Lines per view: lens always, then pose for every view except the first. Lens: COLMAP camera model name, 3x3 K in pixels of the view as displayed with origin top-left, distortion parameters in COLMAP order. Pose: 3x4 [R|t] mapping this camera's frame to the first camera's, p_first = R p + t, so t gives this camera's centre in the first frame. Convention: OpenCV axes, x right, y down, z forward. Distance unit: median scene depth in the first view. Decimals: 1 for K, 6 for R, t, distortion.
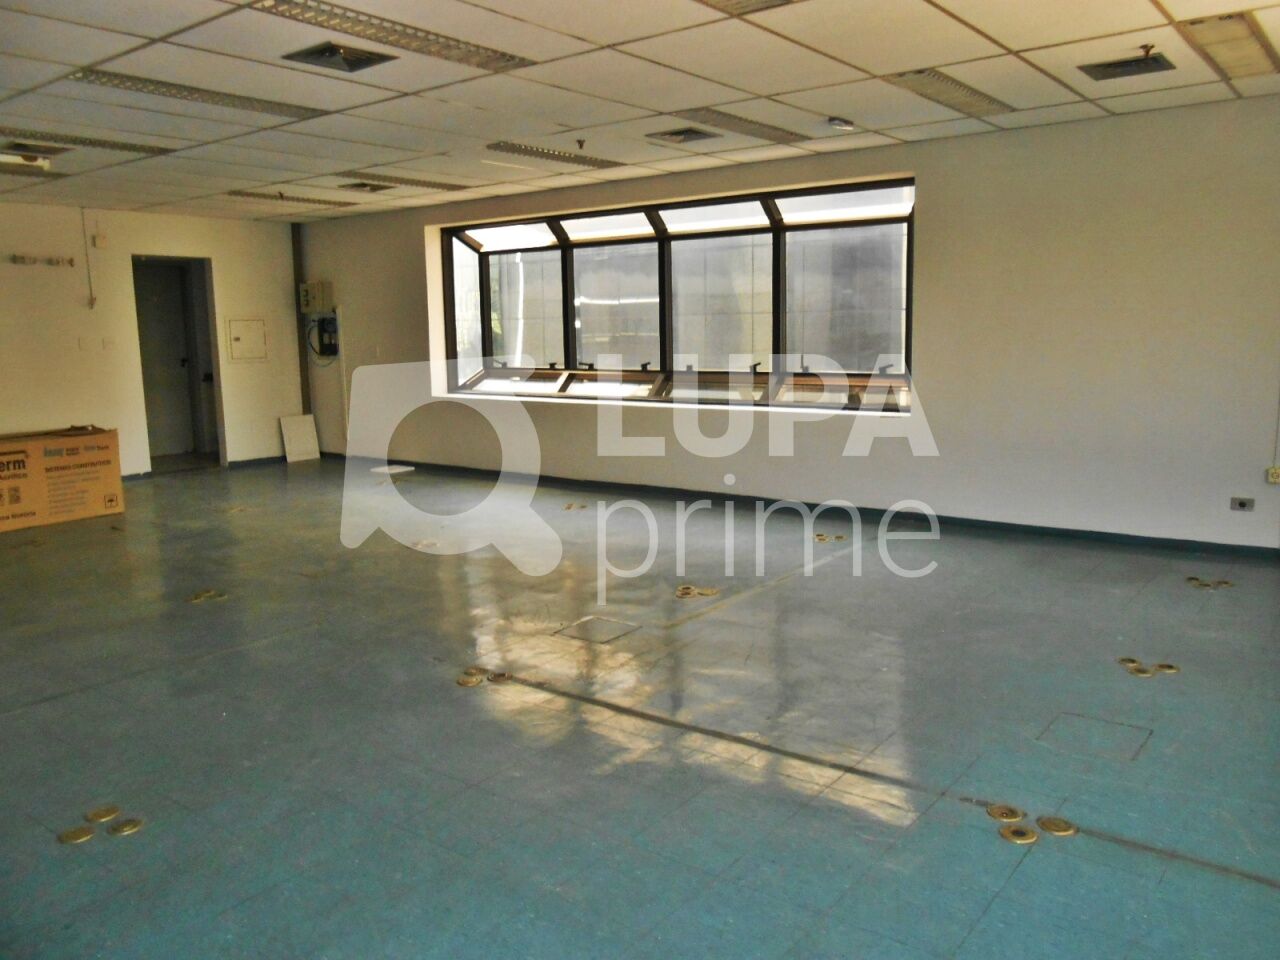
lens RADIAL K [[994.5, 0, 640.6], [0, 994.5, 481.2], [0, 0, 1]] dist [-0.019768, 0.012043]
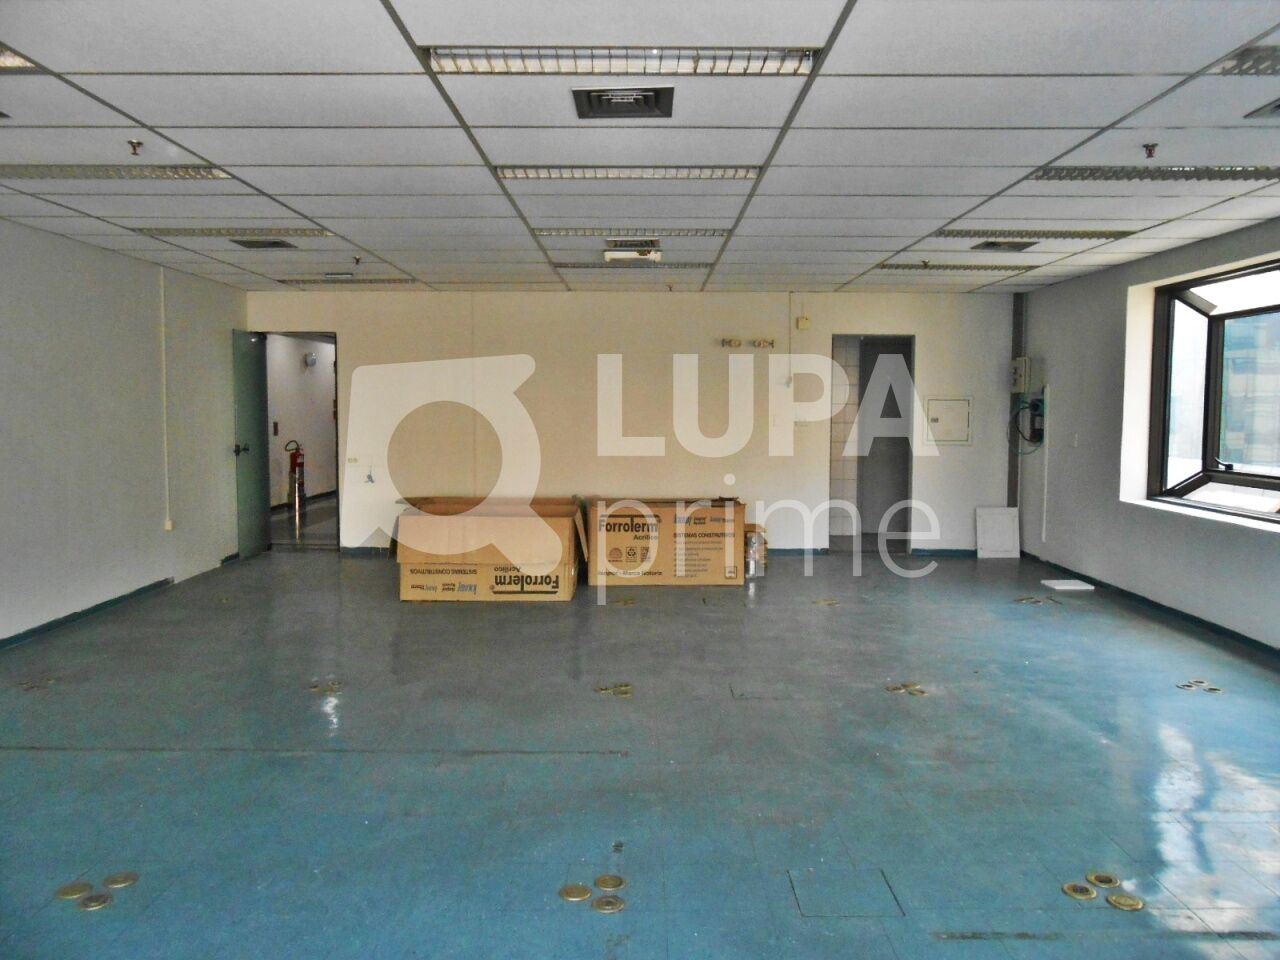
lens RADIAL K [[994.5, 0, 638.8], [0, 994.5, 475.2], [0, 0, 1]] dist [-0.019768, 0.012043]
pose [[0.615191, 0.073918, -0.784906, 0.181758], [-0.137362, 0.990416, -0.014389, -0.045181], [0.776320, 0.116668, 0.619448, 0.236072]]
